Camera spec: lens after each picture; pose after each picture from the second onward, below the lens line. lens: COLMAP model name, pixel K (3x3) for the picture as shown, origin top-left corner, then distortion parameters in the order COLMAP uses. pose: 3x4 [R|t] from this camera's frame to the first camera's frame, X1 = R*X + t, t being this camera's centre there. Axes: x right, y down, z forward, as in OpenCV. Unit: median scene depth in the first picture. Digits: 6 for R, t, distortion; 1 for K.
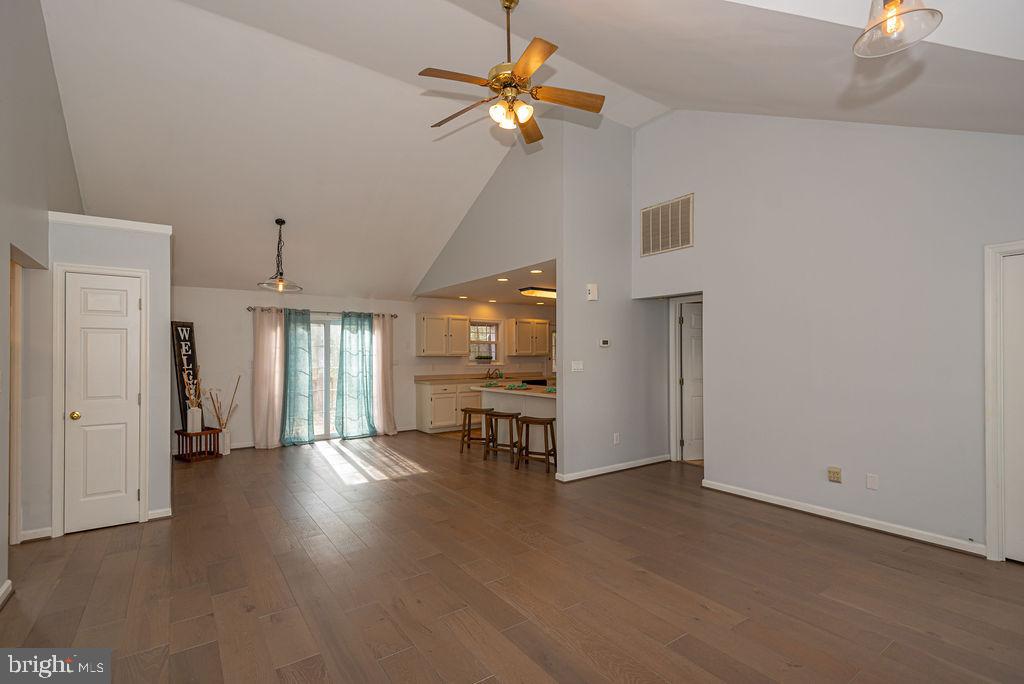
lens RADIAL K [[454.3, 0, 517.1], [0, 454.3, 351.8], [0, 0, 1]] dist [0.001208, 0.000039]
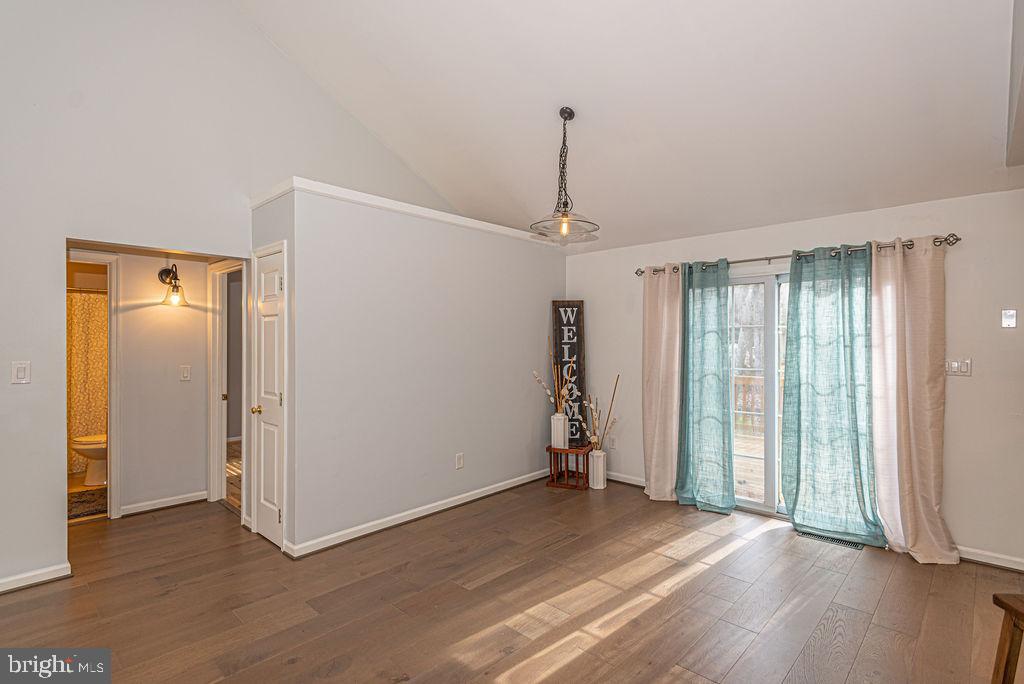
lens RADIAL K [[494.1, 0, 512.0], [0, 494.1, 342.0], [0, 0, 1]] dist [-0.004170, -0.001262]
pose [[0.180621, 0.005036, -0.983540, 0.061149], [0.003898, 0.999975, 0.005836, -0.000609], [0.983545, -0.004888, 0.180597, 0.613962]]
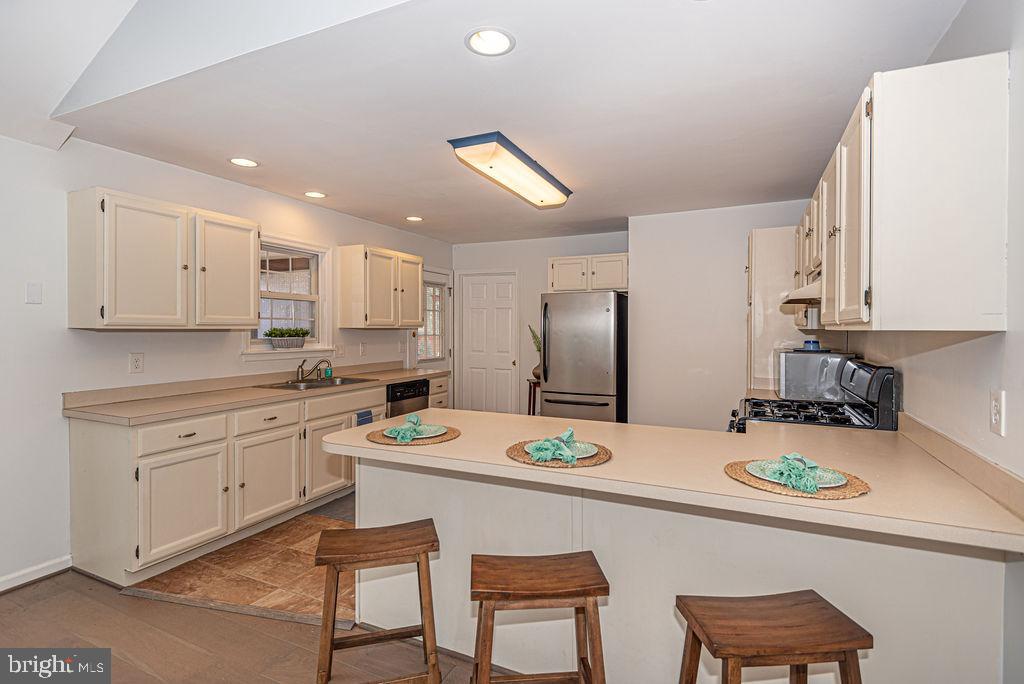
lens RADIAL K [[492.1, 0, 516.9], [0, 492.1, 332.2], [0, 0, 1]] dist [-0.000906, -0.000697]
pose [[0.875256, -0.001395, 0.483658, -0.130294], [-0.006618, 0.999868, 0.014860, 0.004981], [-0.483614, -0.016207, 0.875131, 0.620145]]
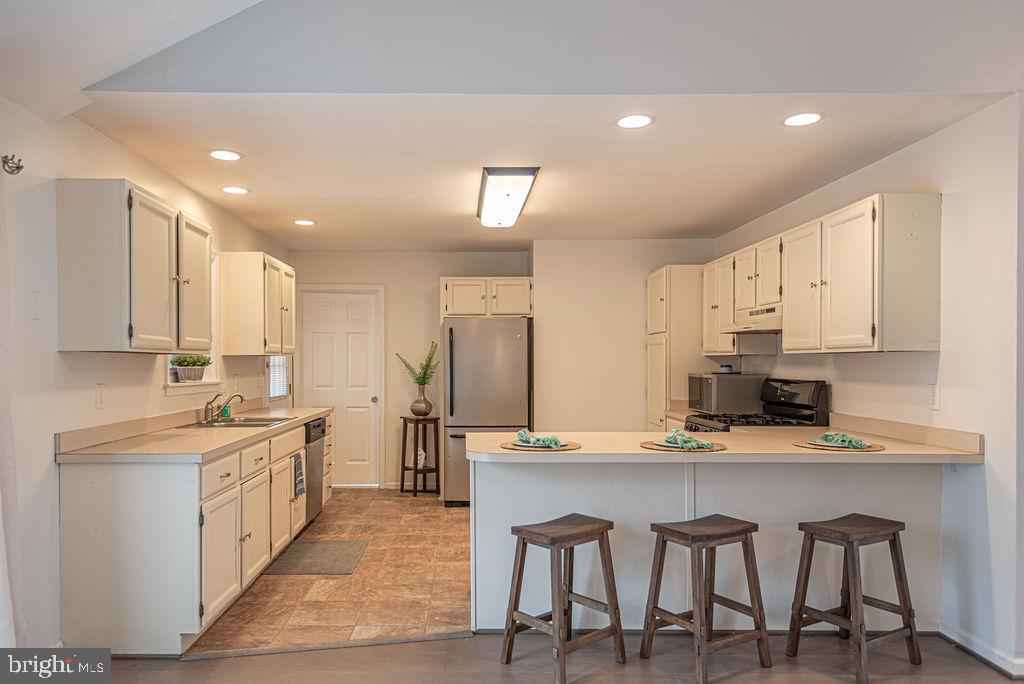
lens RADIAL K [[681.1, 0, 467.4], [0, 681.1, 364.6], [0, 0, 1]] dist [0.000702, -0.000880]
pose [[0.594408, -0.003134, 0.804157, -0.422109], [-0.004754, 0.999961, 0.007411, 0.013136], [-0.804149, -0.008228, 0.594370, 0.672934]]
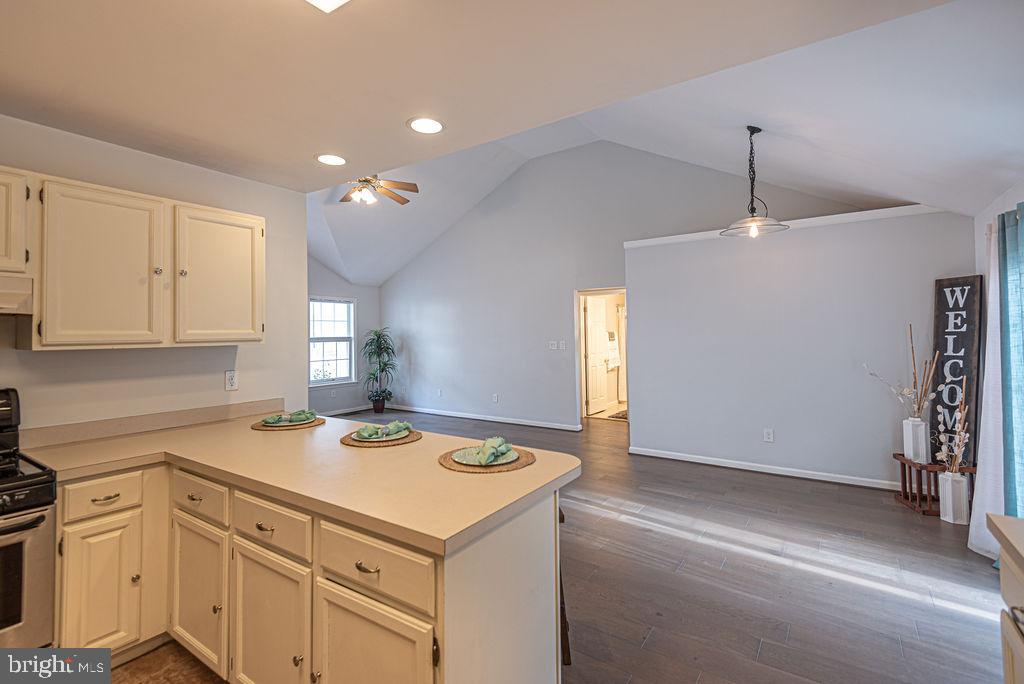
lens RADIAL K [[467.9, 0, 509.8], [0, 467.9, 323.0], [0, 0, 1]] dist [0.027554, -0.000067]
pose [[-0.941873, 0.003255, -0.335953, 0.025105], [0.012507, 0.999600, -0.025381, 0.001781], [0.335735, -0.028108, -0.941537, 1.134517]]
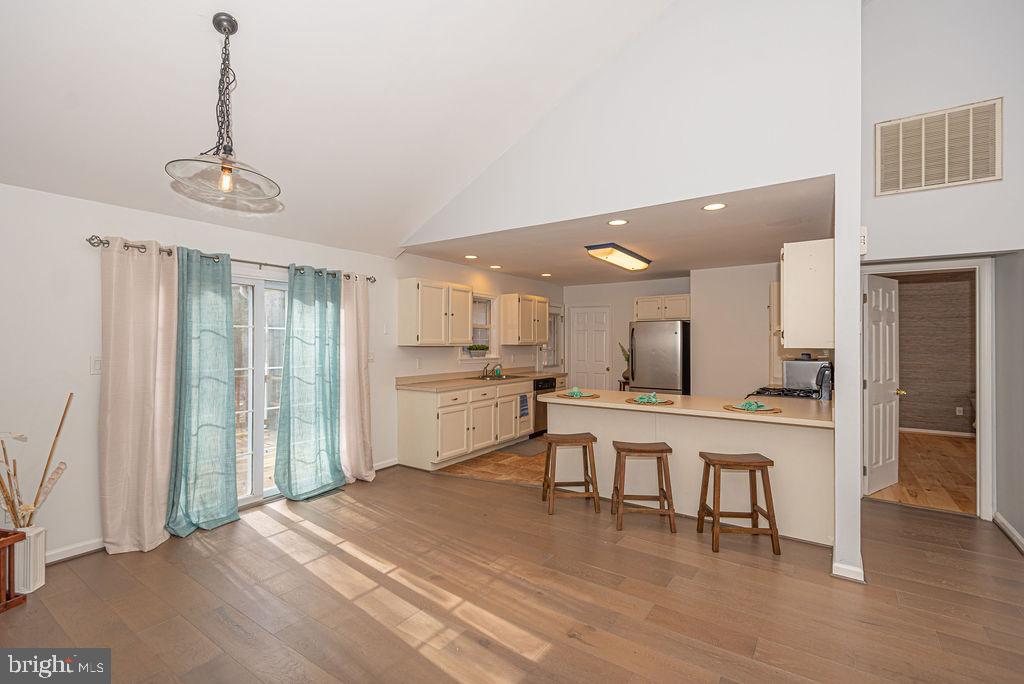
lens RADIAL K [[456.1, 0, 513.3], [0, 456.1, 338.3], [0, 0, 1]] dist [0.000905, -0.000334]
pose [[0.944561, 0.005994, 0.328283, -0.305790], [-0.005568, 0.999982, -0.002240, -0.000786], [-0.328290, 0.000288, 0.944577, 0.391444]]
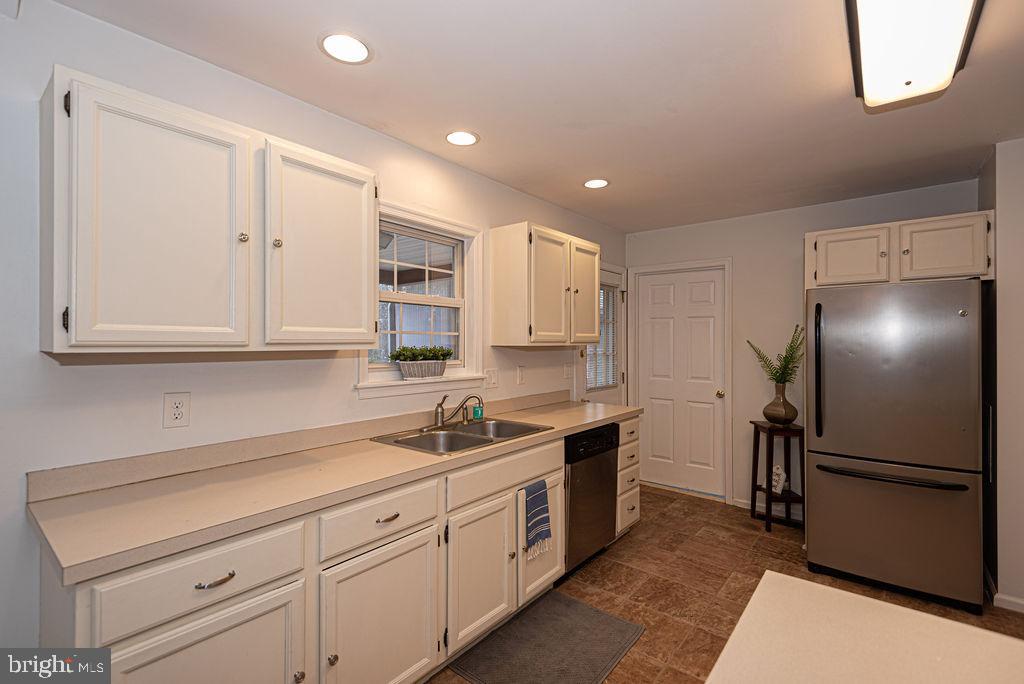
lens RADIAL K [[458.5, 0, 503.7], [0, 458.5, 339.7], [0, 0, 1]] dist [-0.001443, -0.001248]
pose [[0.973396, 0.002893, 0.229110, -0.108092], [-0.003461, 0.999992, 0.002075, 0.004087], [-0.229102, -0.002813, 0.973398, 0.874270]]
